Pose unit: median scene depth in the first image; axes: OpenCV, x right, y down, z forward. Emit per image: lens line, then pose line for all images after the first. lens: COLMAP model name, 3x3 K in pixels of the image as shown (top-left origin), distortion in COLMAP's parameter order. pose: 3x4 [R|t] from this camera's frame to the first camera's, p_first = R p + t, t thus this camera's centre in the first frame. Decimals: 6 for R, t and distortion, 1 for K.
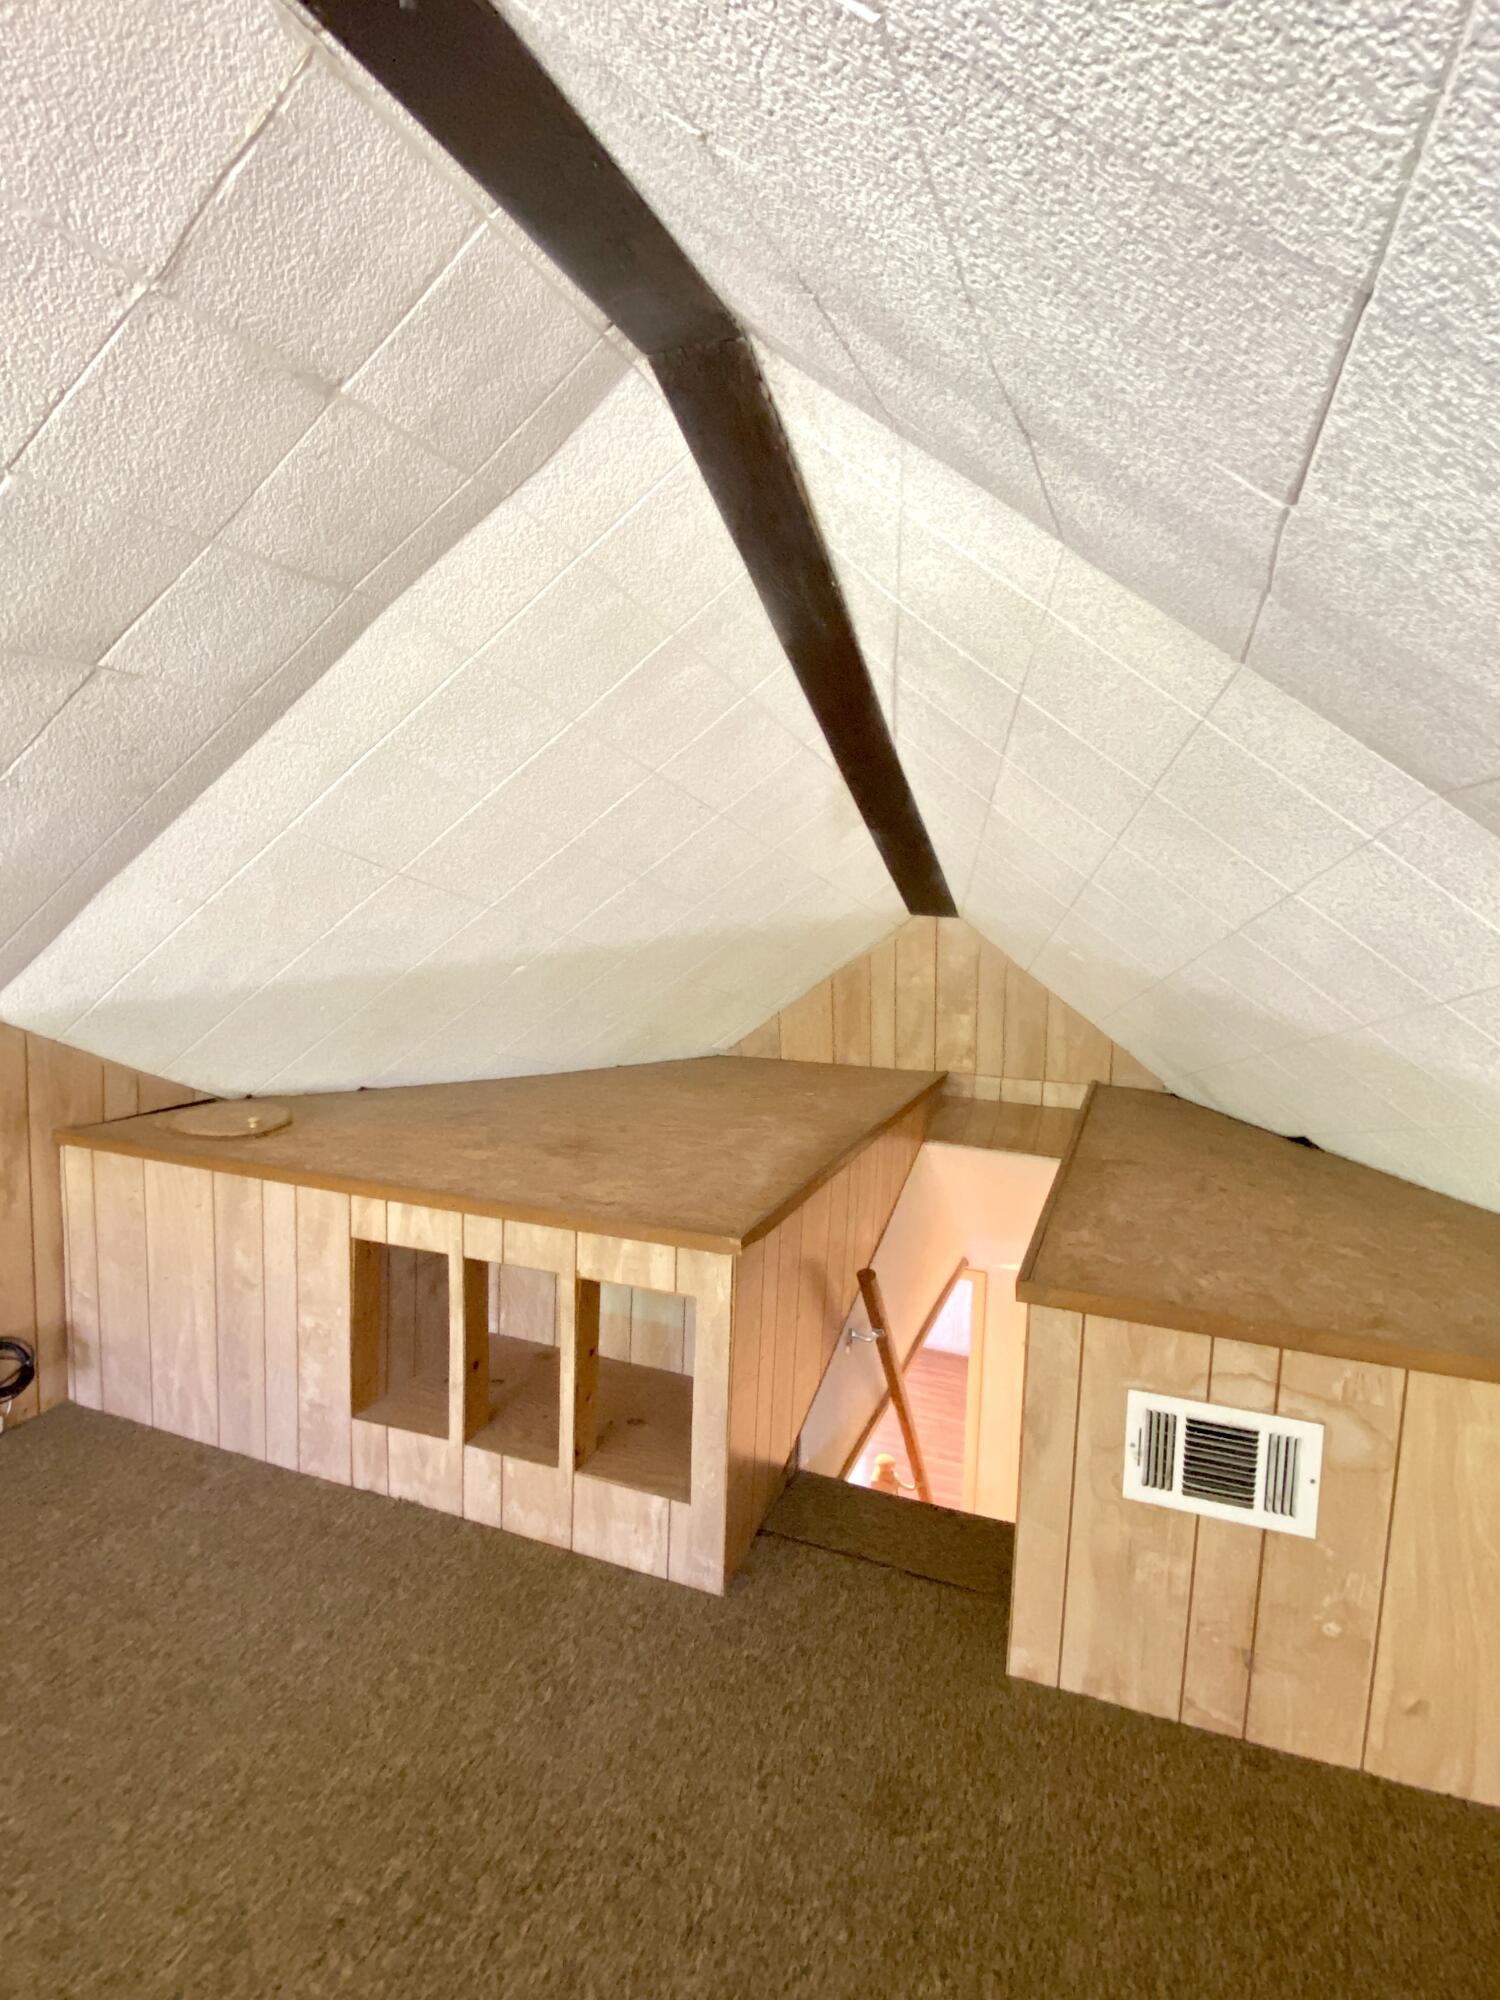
lens RADIAL K [[1032.0, 0, 743.5], [0, 1032.0, 1002.0], [0, 0, 1]] dist [0.042570, -0.052756]
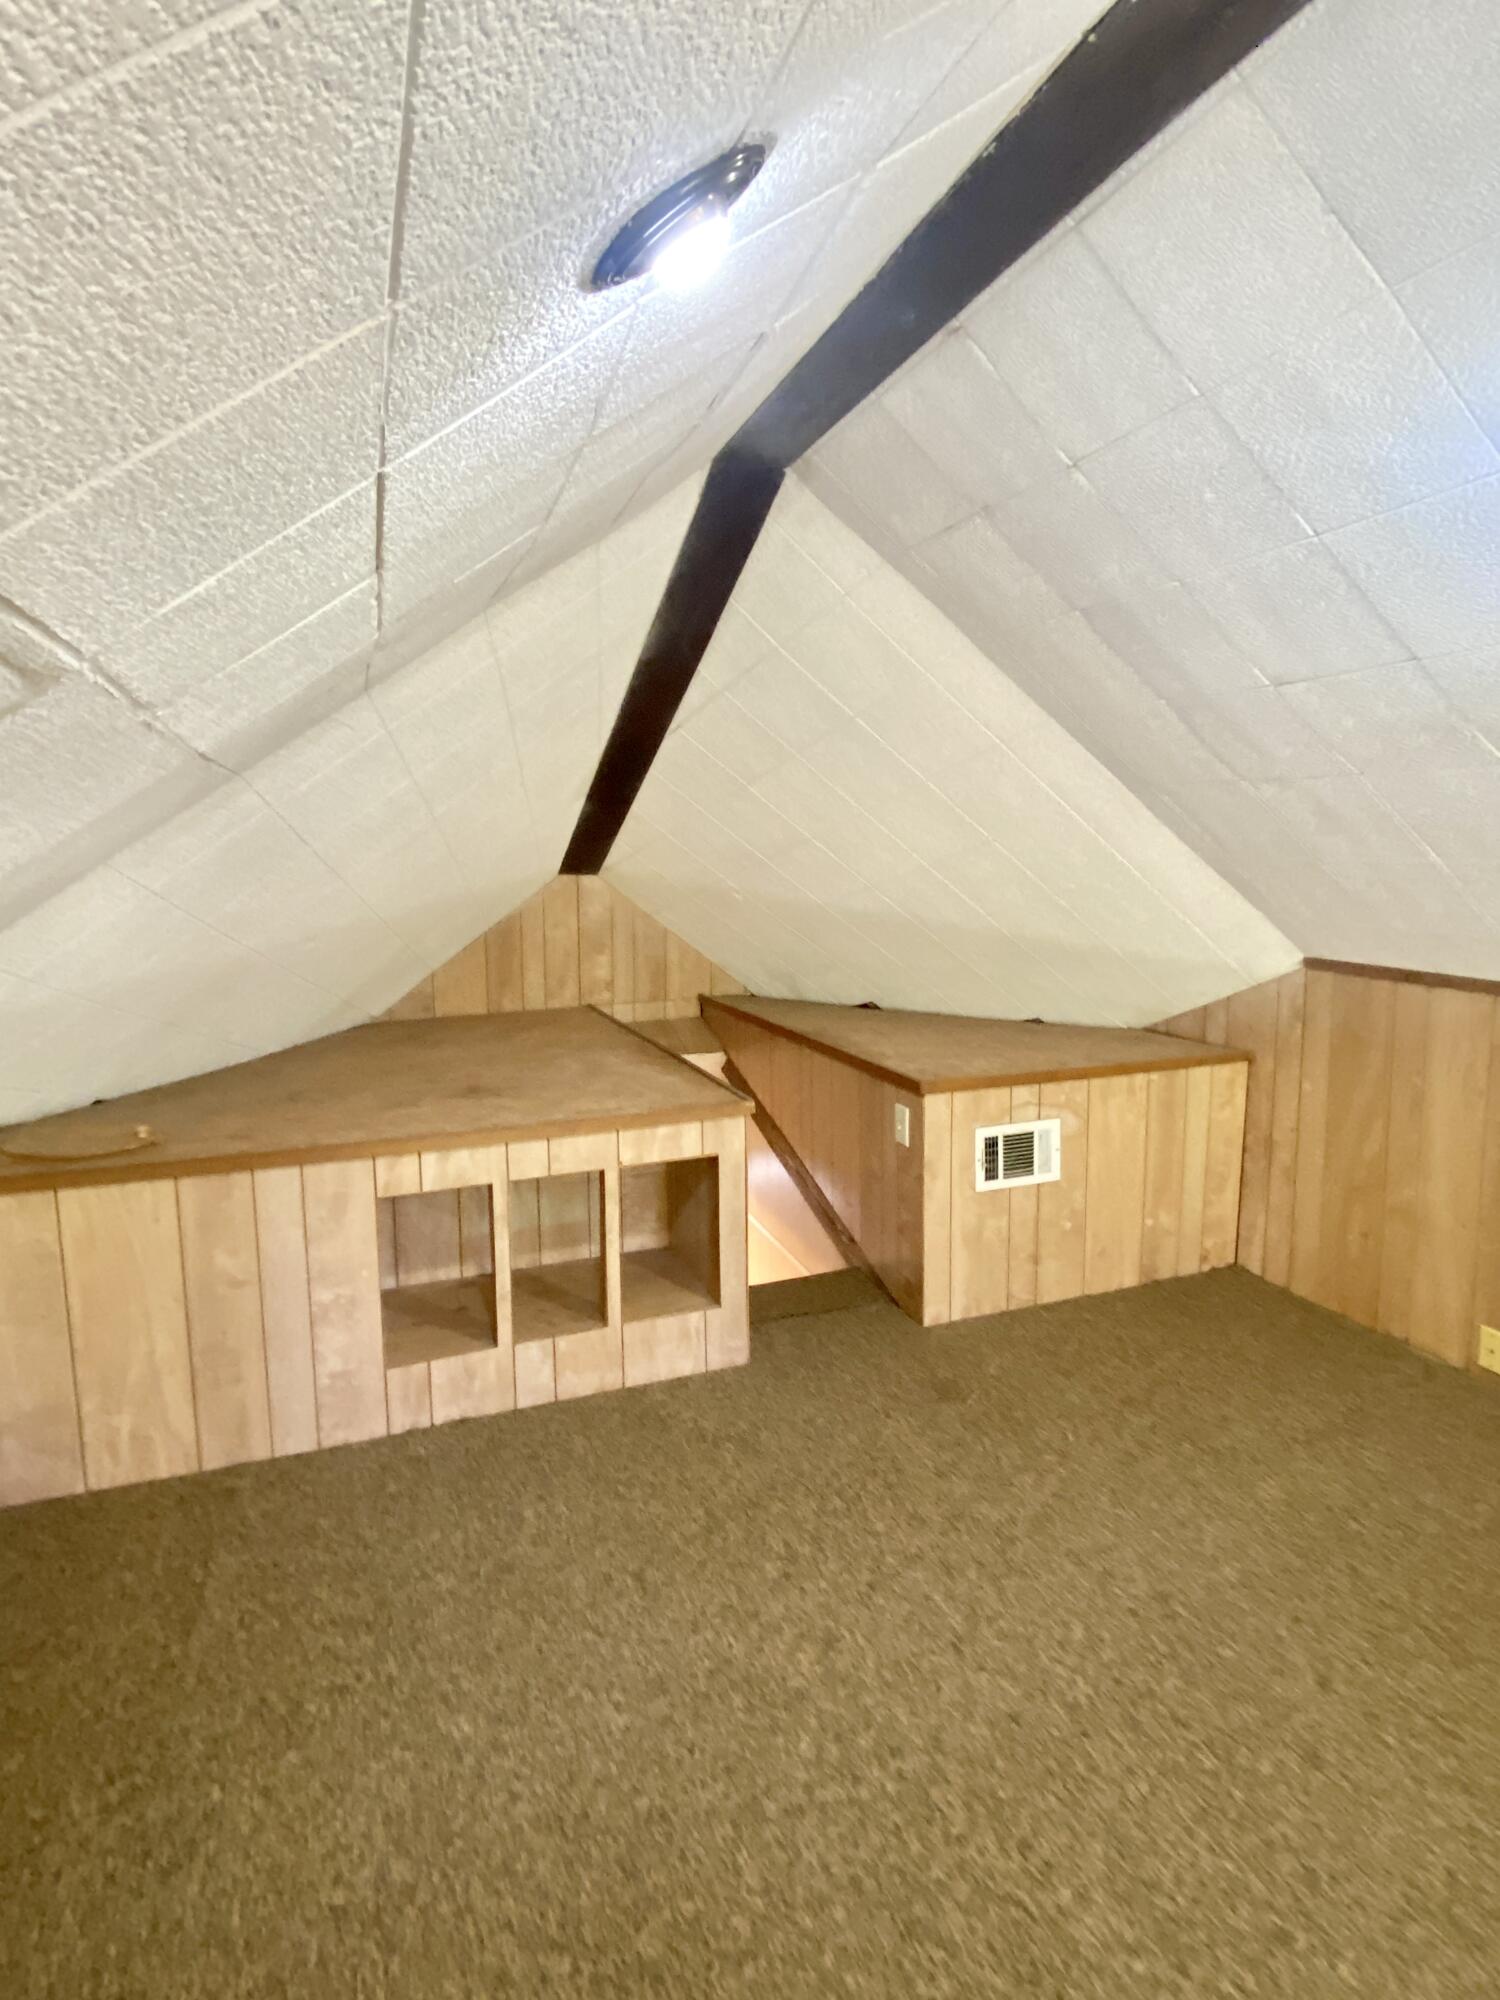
lens RADIAL K [[1032.0, 0, 743.5], [0, 1032.0, 1002.0], [0, 0, 1]] dist [0.042570, -0.052756]
pose [[0.746762, -0.132305, 0.651799, -0.777443], [0.112566, 0.991018, 0.072196, -0.003794], [-0.655497, 0.019457, 0.754947, -0.038479]]
